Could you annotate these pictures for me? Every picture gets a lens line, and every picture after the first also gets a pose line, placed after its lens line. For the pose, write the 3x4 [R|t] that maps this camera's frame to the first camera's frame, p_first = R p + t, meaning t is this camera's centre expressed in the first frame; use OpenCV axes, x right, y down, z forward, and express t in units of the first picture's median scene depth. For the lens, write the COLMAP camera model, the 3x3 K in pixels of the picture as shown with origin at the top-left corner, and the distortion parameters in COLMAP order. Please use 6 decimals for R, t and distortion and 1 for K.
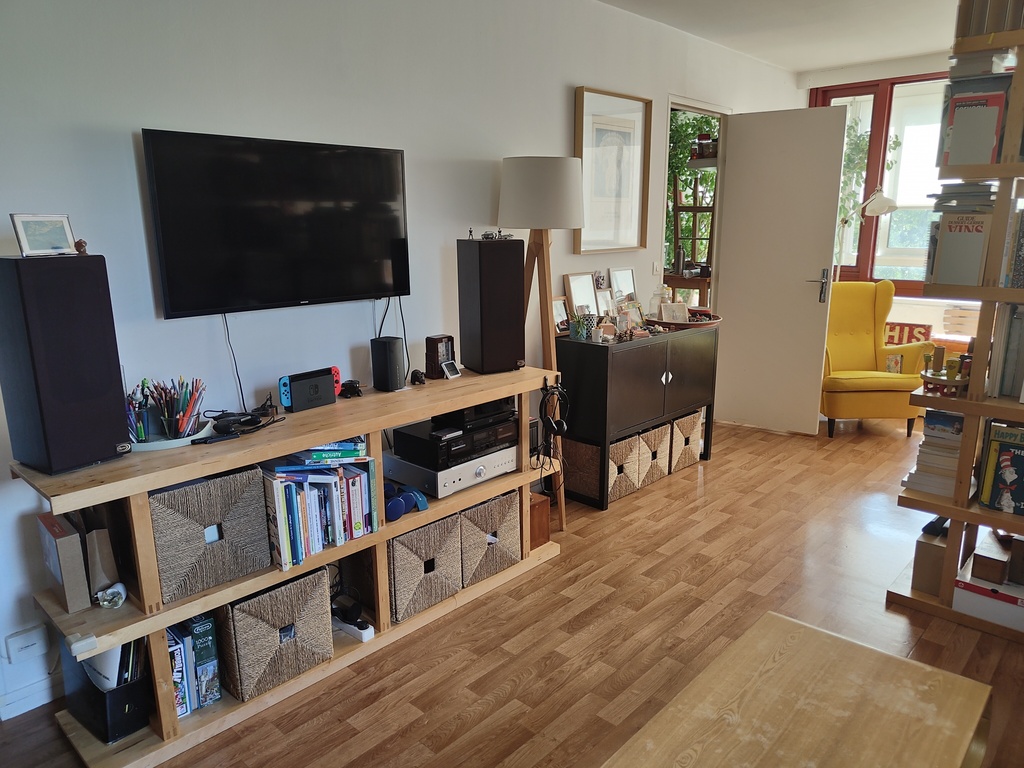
lens RADIAL K [[720.4, 0, 513.1], [0, 720.4, 393.4], [0, 0, 1]] dist [-0.002337, -0.000257]
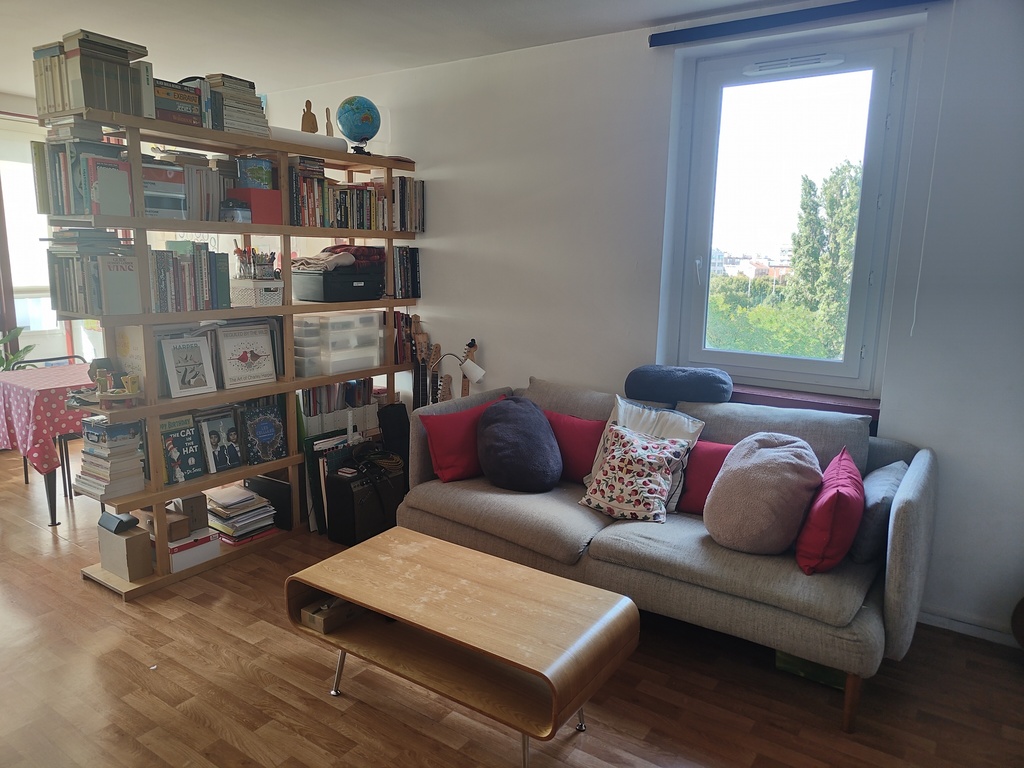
lens RADIAL K [[716.8, 0, 499.6], [0, 716.8, 389.4], [0, 0, 1]] dist [0.002237, 0.002407]
pose [[-0.141105, -0.181174, 0.973276, -0.637434], [0.222707, 0.952104, 0.209521, -0.139722], [-0.964620, 0.246320, -0.093998, 0.523084]]
